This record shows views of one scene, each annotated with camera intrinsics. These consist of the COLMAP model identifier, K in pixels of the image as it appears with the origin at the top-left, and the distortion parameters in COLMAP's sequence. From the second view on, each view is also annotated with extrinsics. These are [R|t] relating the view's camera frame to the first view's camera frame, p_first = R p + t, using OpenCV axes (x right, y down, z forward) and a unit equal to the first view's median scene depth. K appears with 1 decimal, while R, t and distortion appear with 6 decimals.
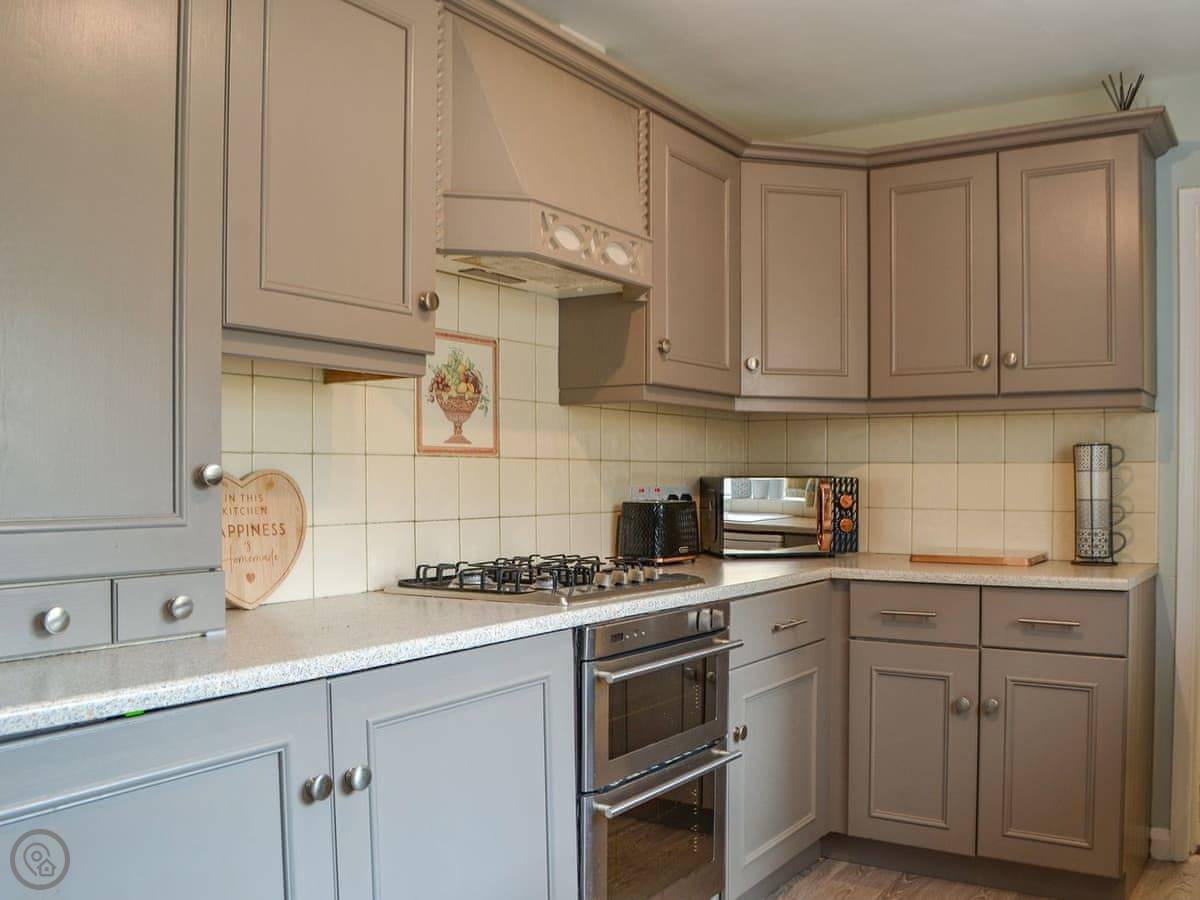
lens RADIAL K [[1155.9, 0, 596.2], [0, 1155.9, 454.5], [0, 0, 1]] dist [-0.077799, 0.000000]
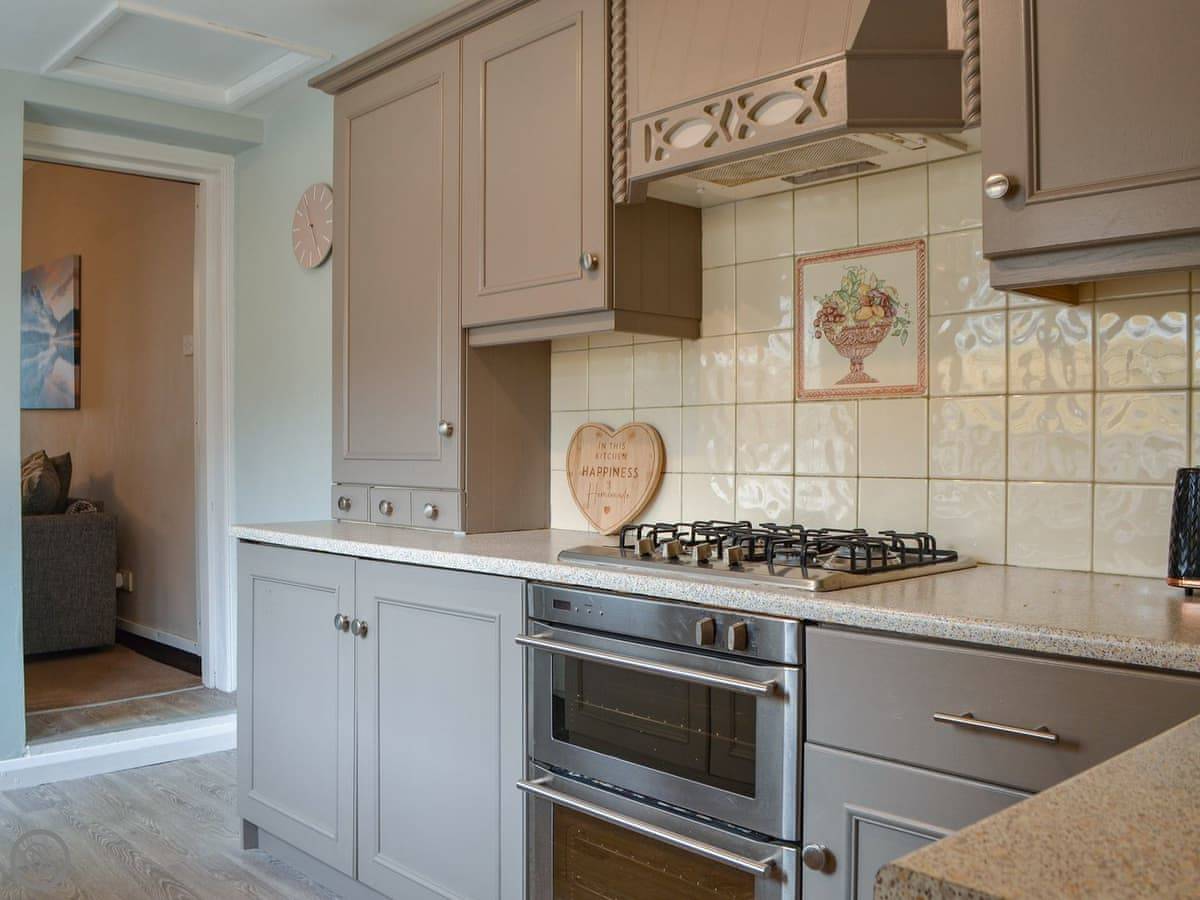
lens RADIAL K [[1111.7, 0, 597.9], [0, 1111.7, 445.3], [0, 0, 1]] dist [-0.060499, 0.000000]
pose [[-0.252325, -0.002489, -0.967639, 0.687876], [0.018503, 0.999801, -0.007397, 0.036747], [0.967466, -0.019770, -0.252228, 1.029300]]
